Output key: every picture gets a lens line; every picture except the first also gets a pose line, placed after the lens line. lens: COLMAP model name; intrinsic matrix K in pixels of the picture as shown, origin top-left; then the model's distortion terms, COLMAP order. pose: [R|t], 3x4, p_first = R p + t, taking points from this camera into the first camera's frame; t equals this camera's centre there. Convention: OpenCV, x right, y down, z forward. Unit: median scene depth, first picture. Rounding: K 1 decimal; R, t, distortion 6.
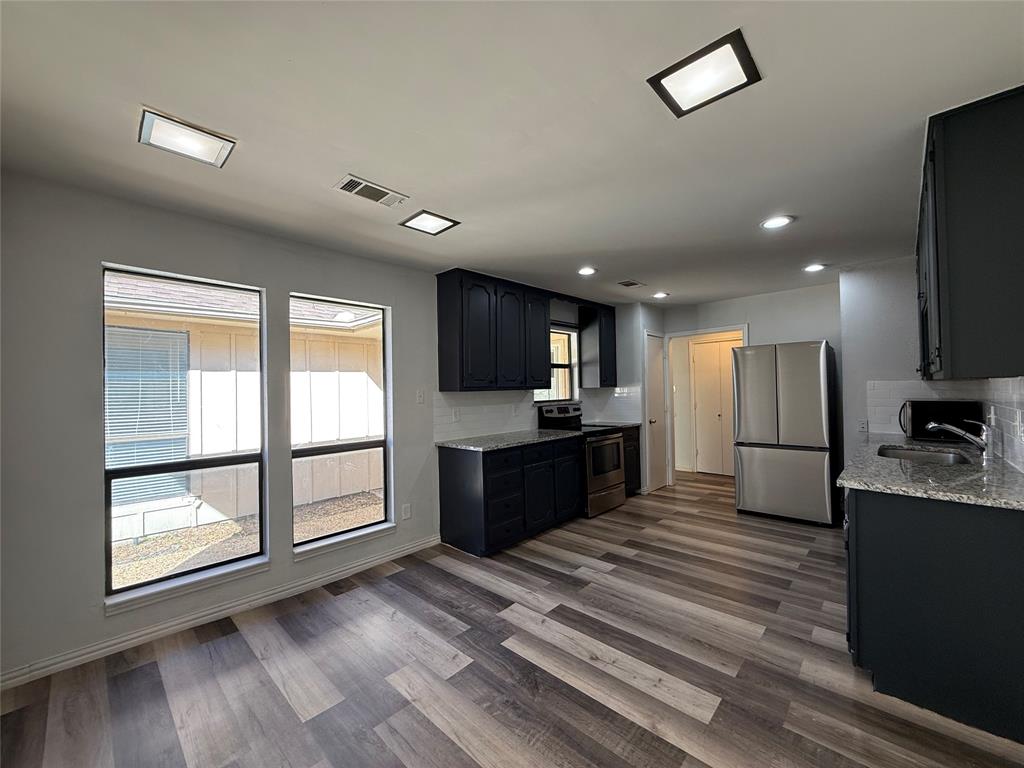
lens RADIAL K [[405.7, 0, 511.4], [0, 405.7, 386.8], [0, 0, 1]] dist [0.000540, -0.000172]
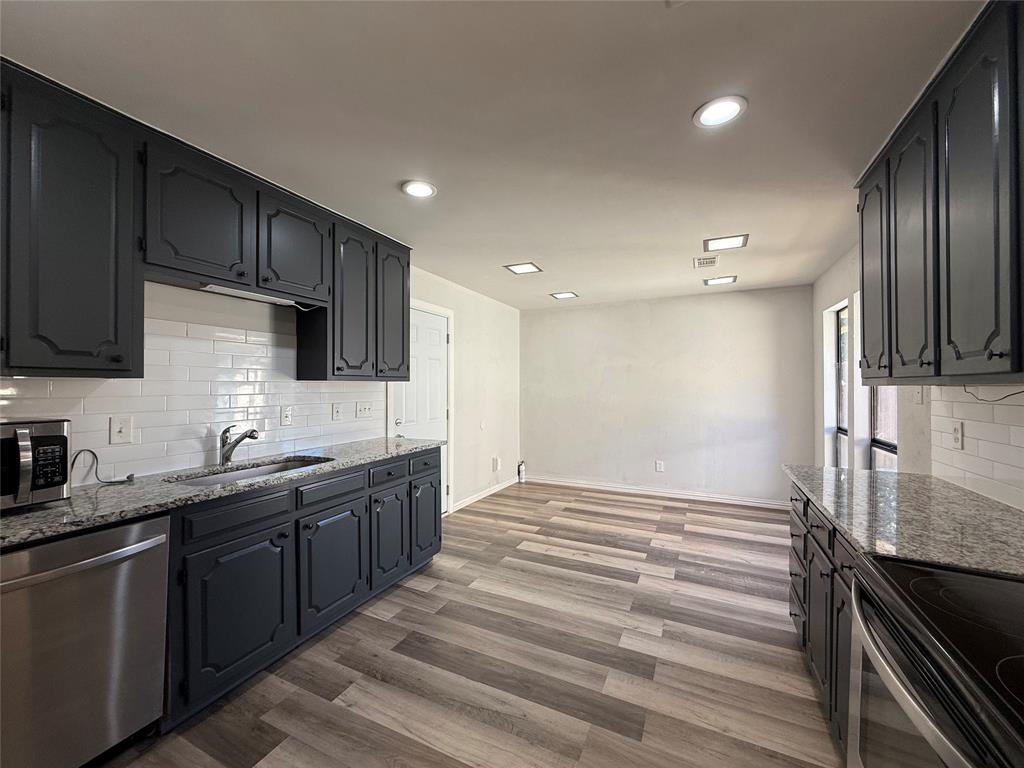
lens RADIAL K [[405.7, 0, 512.0], [0, 405.7, 383.5], [0, 0, 1]] dist [0.000540, -0.000172]
pose [[-0.949504, 0.016716, -0.313308, 0.811063], [0.020442, 0.999754, -0.008609, 0.006460], [0.313087, -0.014579, -0.949612, 2.037033]]
